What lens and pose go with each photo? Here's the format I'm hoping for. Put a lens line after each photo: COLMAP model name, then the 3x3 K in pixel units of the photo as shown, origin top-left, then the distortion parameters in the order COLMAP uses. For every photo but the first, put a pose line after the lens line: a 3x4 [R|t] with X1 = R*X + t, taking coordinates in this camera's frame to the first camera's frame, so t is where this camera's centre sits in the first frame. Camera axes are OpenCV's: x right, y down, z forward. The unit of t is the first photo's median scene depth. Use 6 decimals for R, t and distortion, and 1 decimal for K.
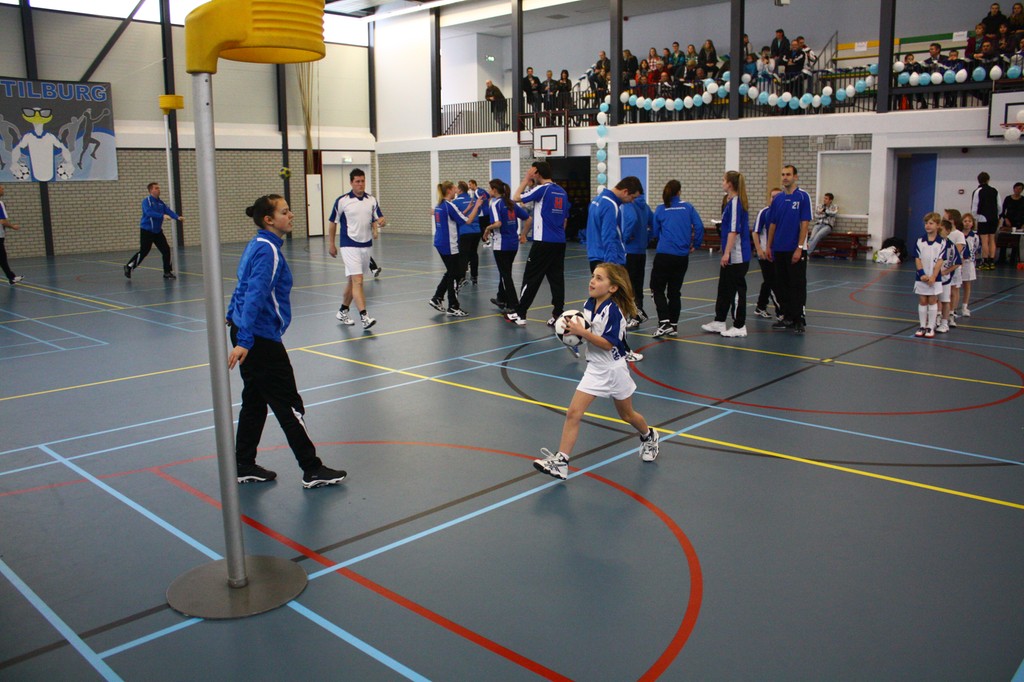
lens RADIAL K [[860.4, 0, 519.7], [0, 860.4, 338.1], [0, 0, 1]] dist [-0.161510, 0.144189]
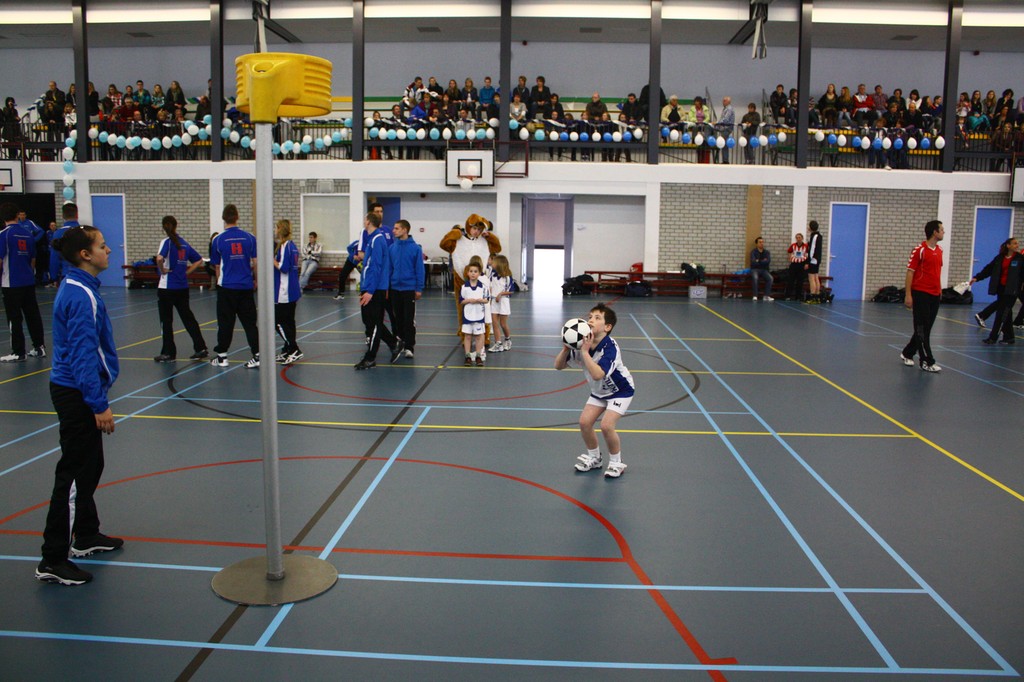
lens RADIAL K [[860.4, 0, 516.7], [0, 860.4, 344.2], [0, 0, 1]] dist [-0.161510, 0.144189]
pose [[0.764212, -0.068563, 0.641311, -0.147280], [0.092868, 0.995669, -0.004217, 0.003753], [-0.638245, 0.062780, 0.767270, -0.015134]]
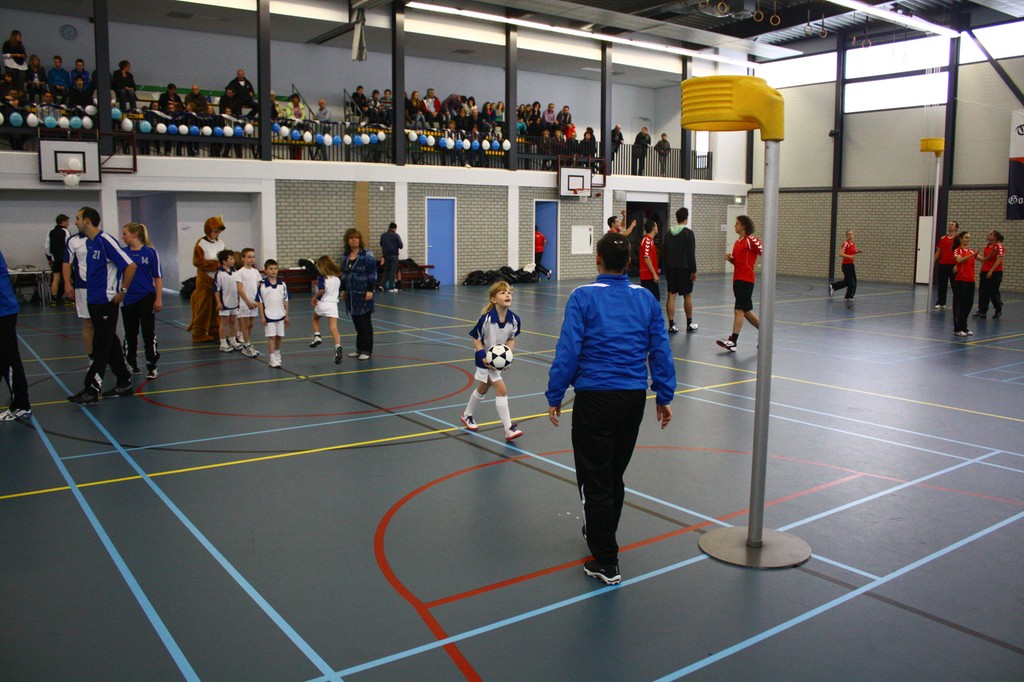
lens RADIAL K [[860.4, 0, 514.4], [0, 860.4, 335.1], [0, 0, 1]] dist [-0.161510, 0.144189]
pose [[0.190416, -0.115585, 0.974875, -0.295316], [0.169497, 0.982002, 0.083324, -0.032390], [-0.966960, 0.149372, 0.206581, 0.197406]]
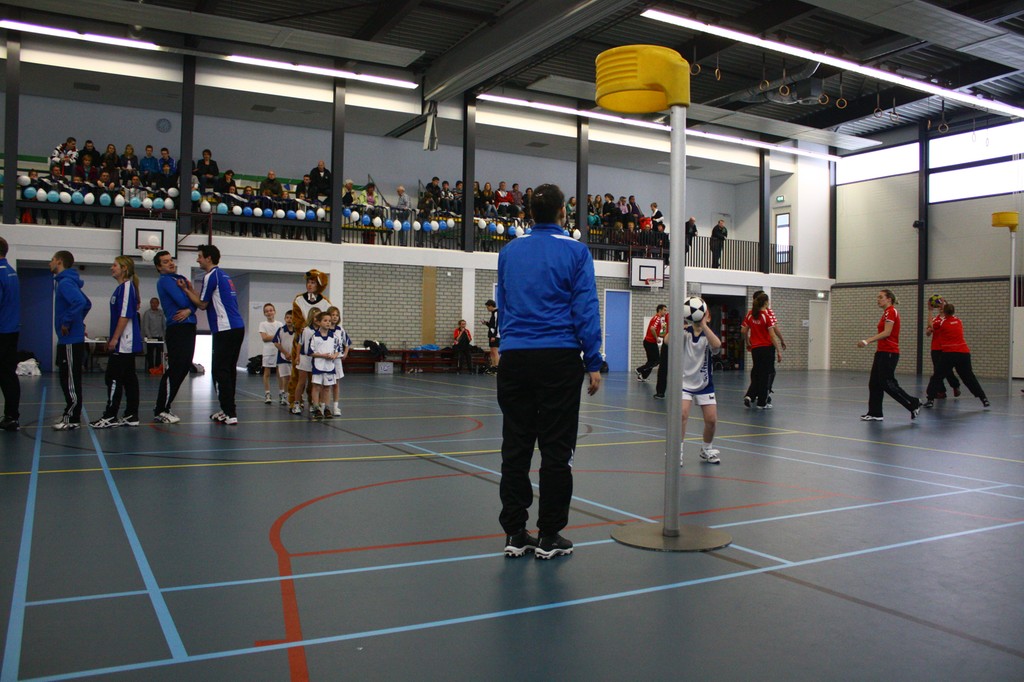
lens RADIAL K [[860.4, 0, 510.7], [0, 860.4, 340.1], [0, 0, 1]] dist [-0.161510, 0.144189]
pose [[0.311884, 0.012427, 0.950039, -0.274313], [0.151326, 0.986501, -0.062582, 0.013042], [-0.937992, 0.163284, 0.305793, 0.156890]]
